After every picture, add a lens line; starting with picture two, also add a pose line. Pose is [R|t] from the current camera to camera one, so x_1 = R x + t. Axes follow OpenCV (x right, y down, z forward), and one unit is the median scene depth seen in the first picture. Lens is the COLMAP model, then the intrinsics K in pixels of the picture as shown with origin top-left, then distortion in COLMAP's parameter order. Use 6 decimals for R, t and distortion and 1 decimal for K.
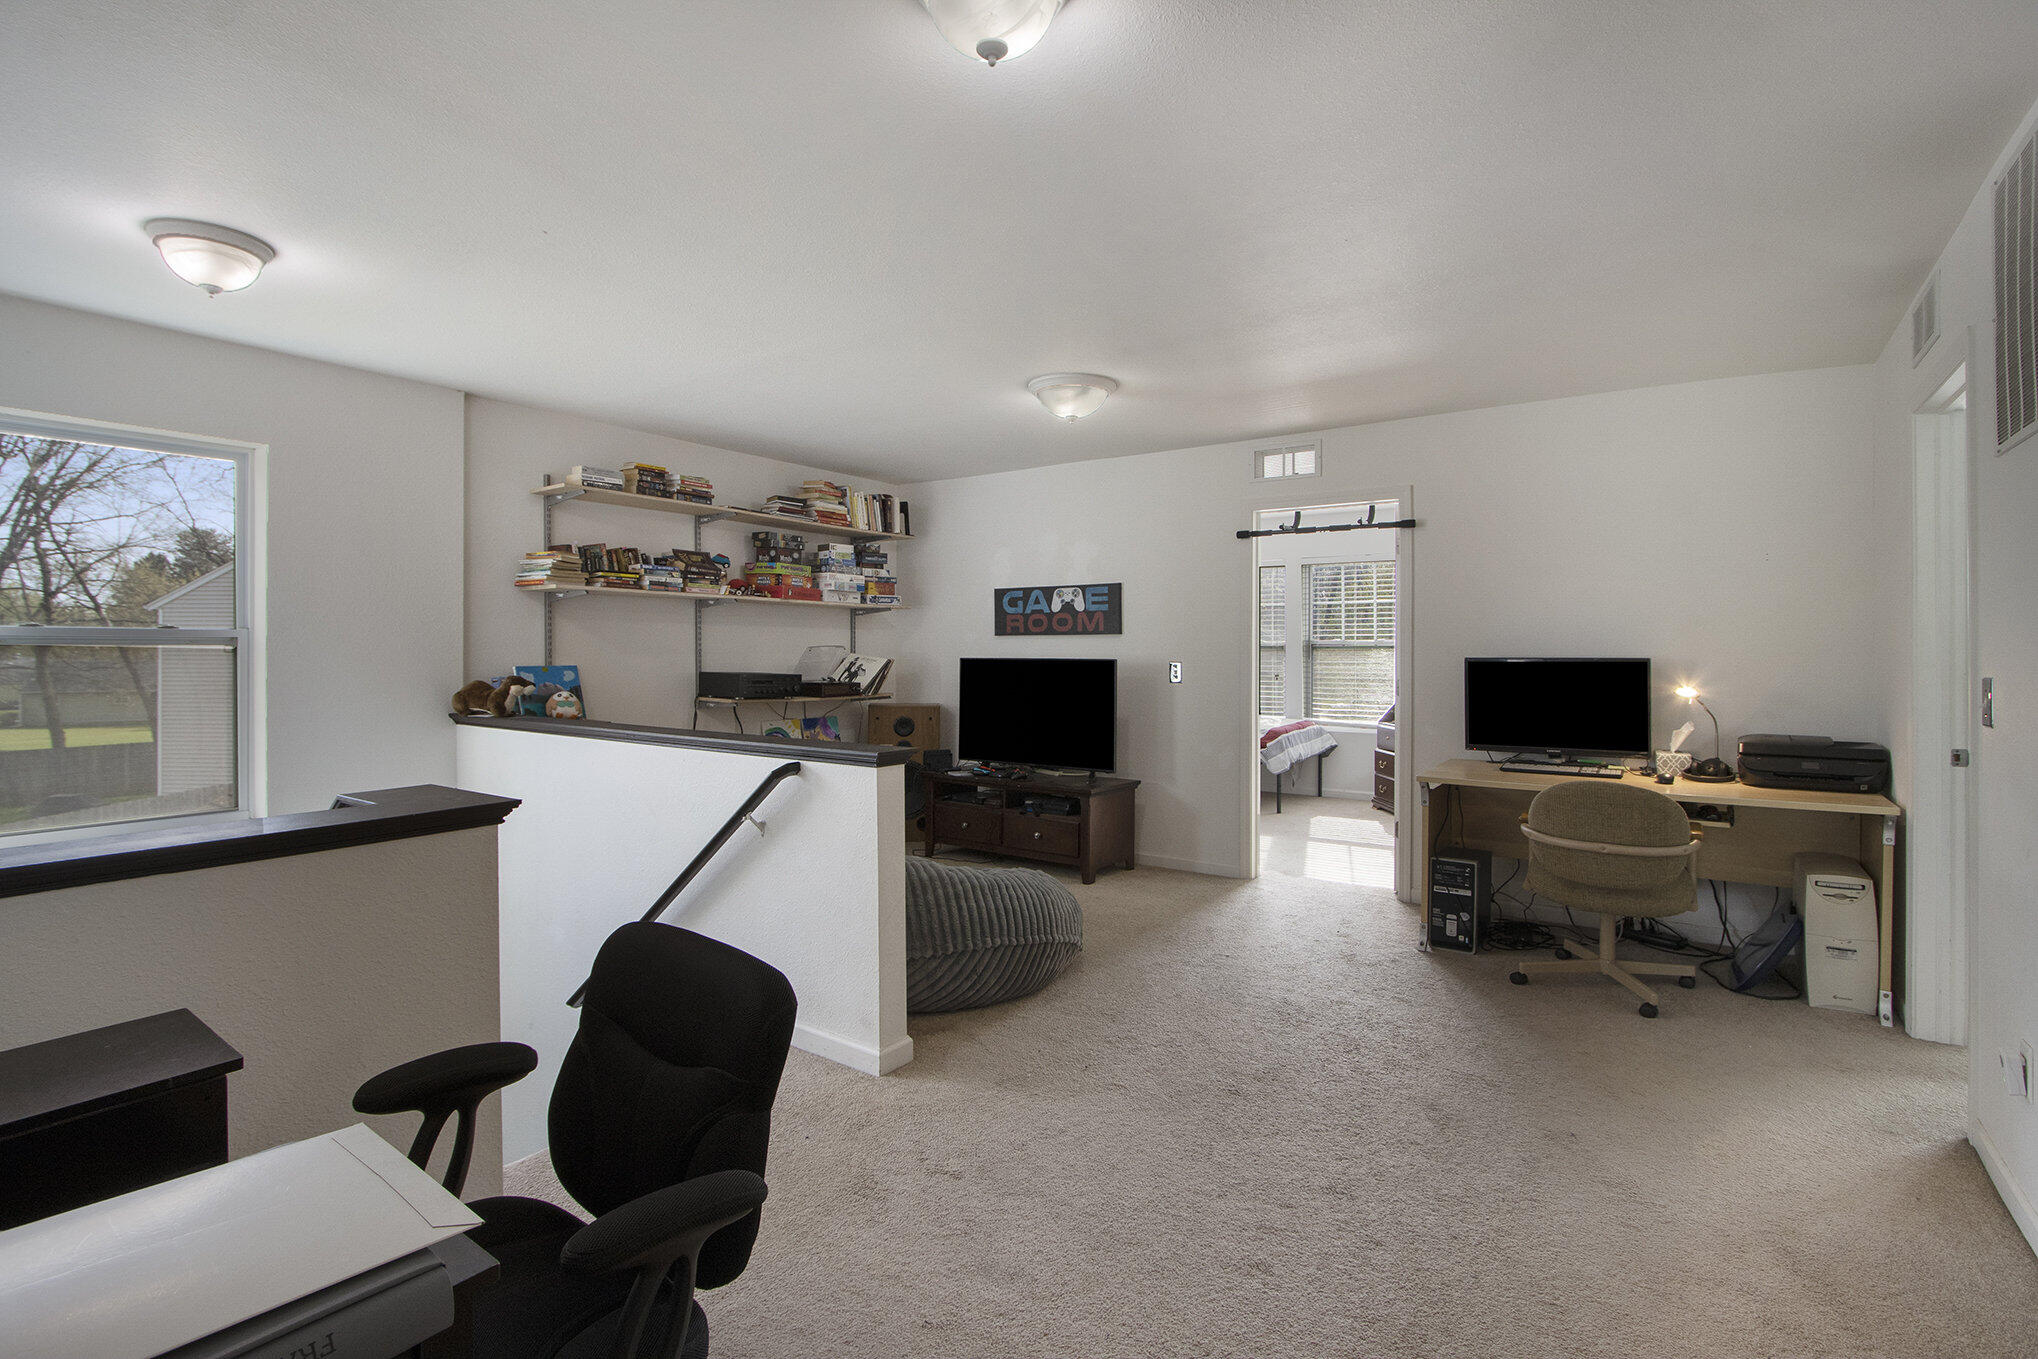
lens RADIAL K [[968.7, 0, 1002.0], [0, 968.7, 654.5], [0, 0, 1]] dist [-0.024905, 0.000195]
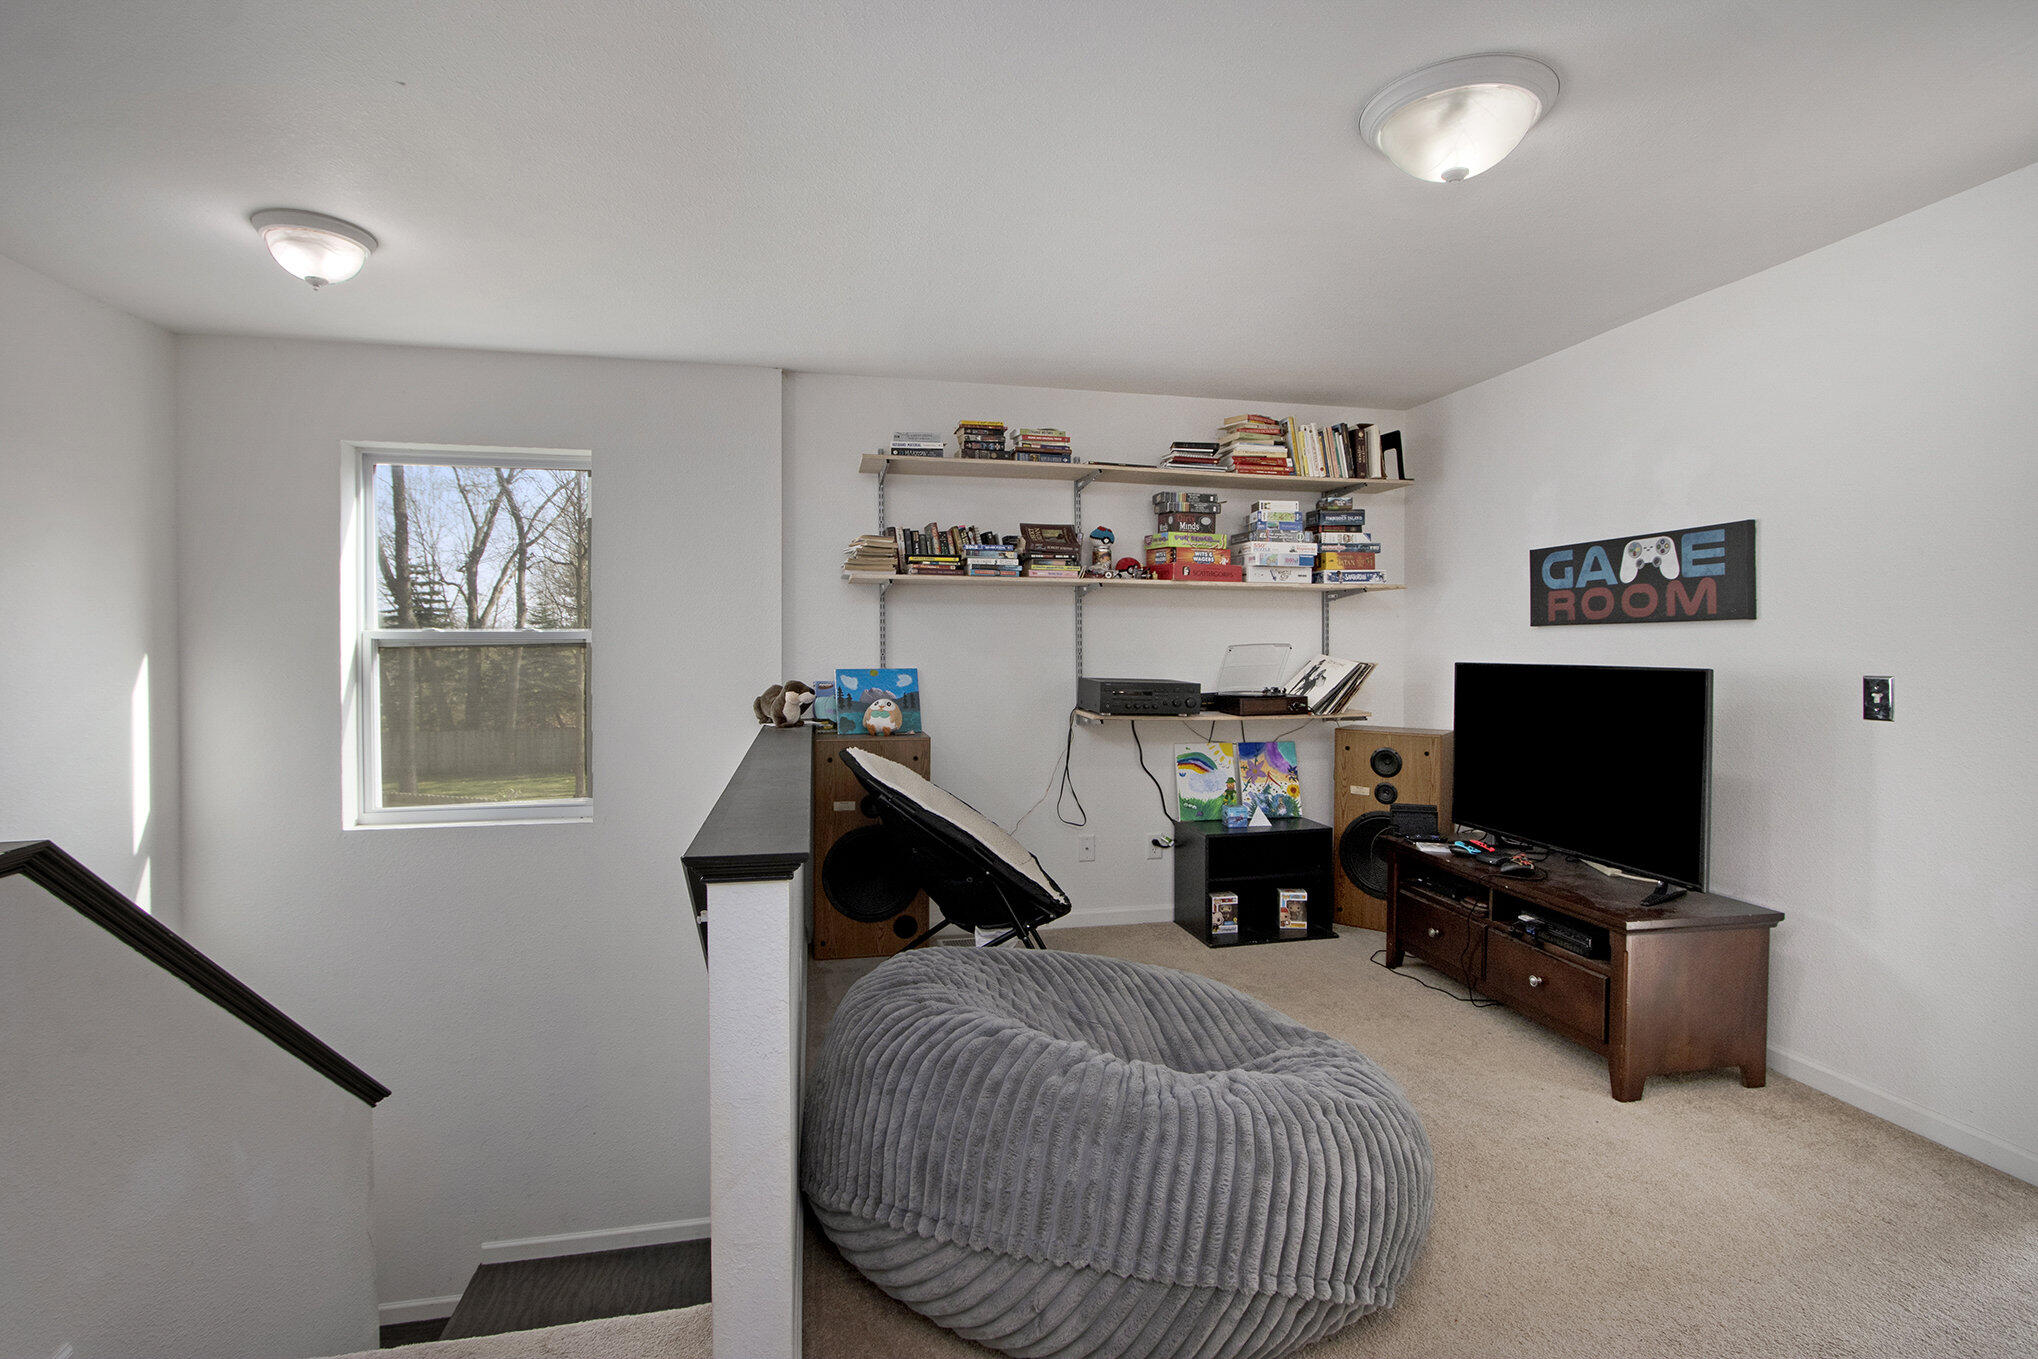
lens RADIAL K [[968.7, 0, 1002.0], [0, 968.7, 654.5], [0, 0, 1]] dist [-0.024905, 0.000195]
pose [[0.745978, 0.003348, -0.665962, 0.160341], [-0.001372, 0.999993, 0.003490, -0.003438], [0.665969, -0.001689, 0.745977, 0.347992]]
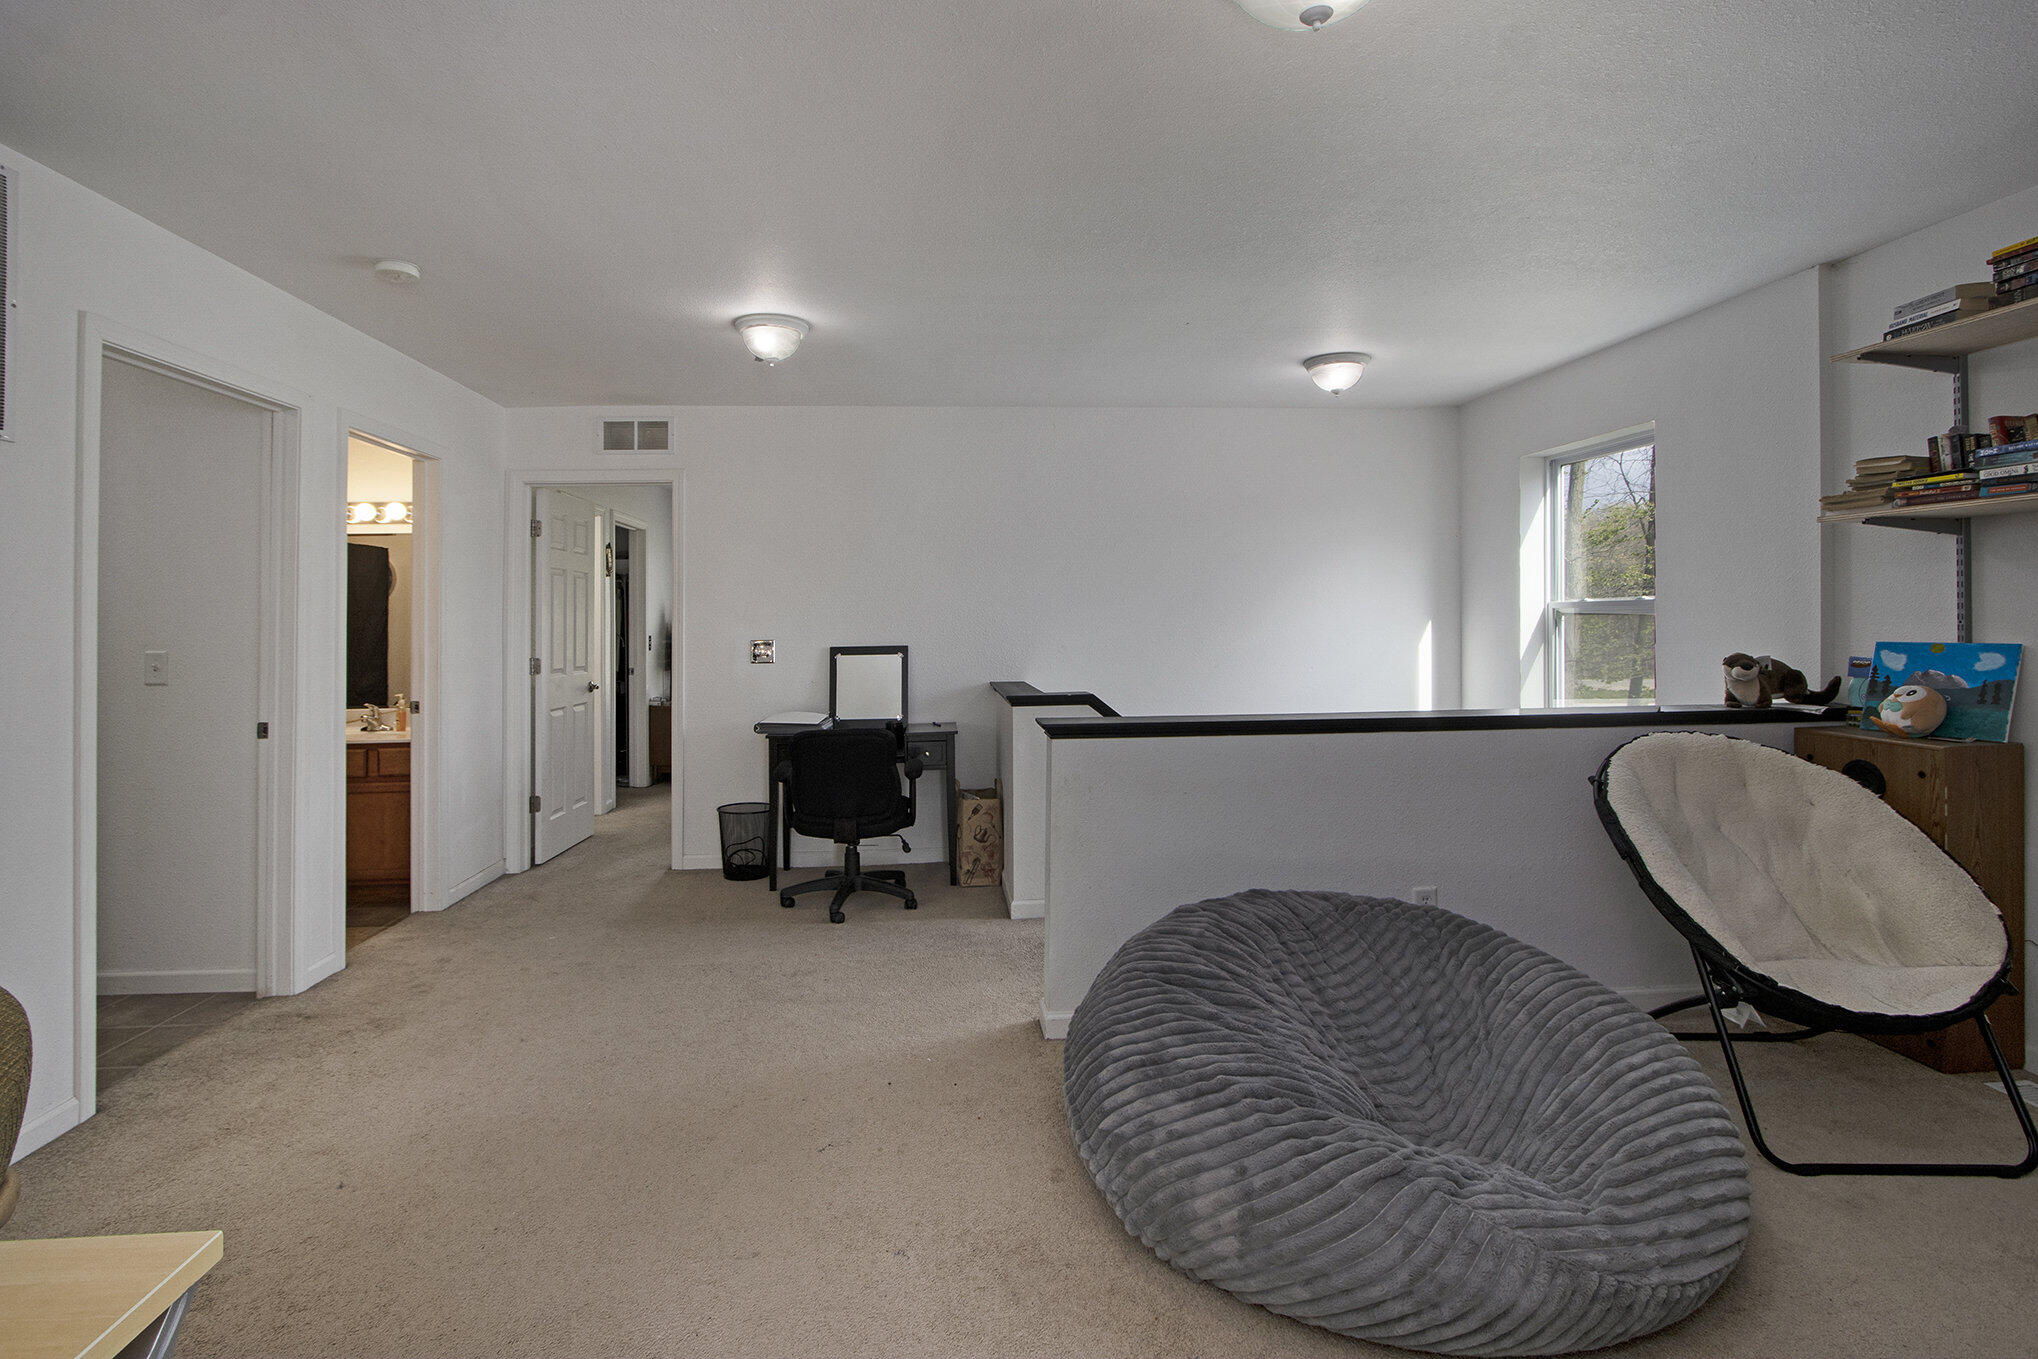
lens RADIAL K [[953.0, 0, 1020.0], [0, 953.0, 617.1], [0, 0, 1]] dist [-0.000116, 0.000111]
pose [[-0.733228, -0.001728, -0.679980, 0.293053], [-0.002562, 0.999997, 0.000221, -0.002239], [0.679978, 0.001904, -0.733230, 0.859886]]
